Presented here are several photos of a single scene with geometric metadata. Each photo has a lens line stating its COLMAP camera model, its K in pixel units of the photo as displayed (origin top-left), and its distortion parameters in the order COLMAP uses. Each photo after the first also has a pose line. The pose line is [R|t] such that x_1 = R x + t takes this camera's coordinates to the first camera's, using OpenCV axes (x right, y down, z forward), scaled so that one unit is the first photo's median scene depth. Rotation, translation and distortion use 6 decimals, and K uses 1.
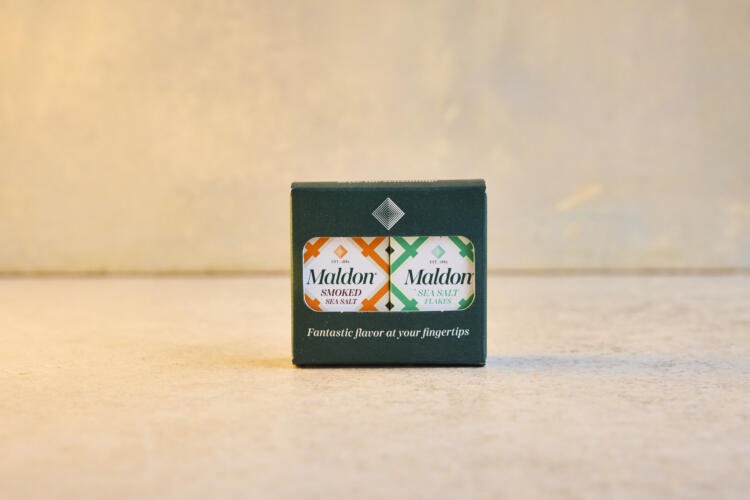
lens RADIAL K [[1452.3, 0, 375.7], [0, 1452.3, 252.3], [0, 0, 1]] dist [0.055911, 0.000000]
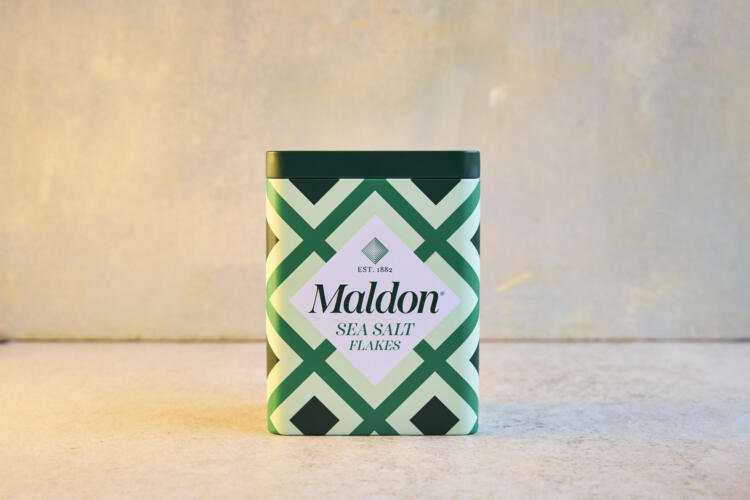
lens RADIAL K [[1159.4, 0, 373.4], [0, 1159.4, 235.0], [0, 0, 1]] dist [0.038997, 0.000000]
pose [[0.999928, 0.005558, 0.010681, 0.008700], [-0.005483, 0.999960, -0.007054, -0.100718], [-0.010719, 0.006995, 0.999918, -0.023939]]
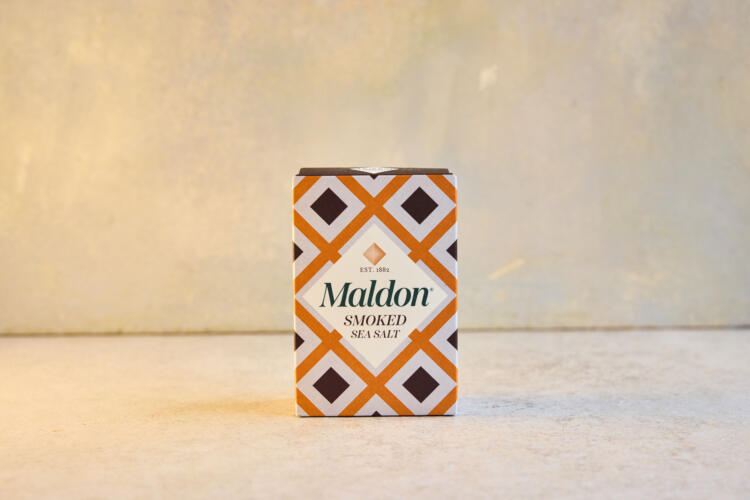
lens RADIAL K [[1265.6, 0, 377.4], [0, 1265.6, 243.9], [0, 0, 1]] dist [0.054486, 0.000000]
pose [[0.999872, -0.004759, 0.015249, 0.019987], [0.004988, 0.999875, -0.015000, -0.061989], [-0.015175, 0.015074, 0.999771, -0.106915]]
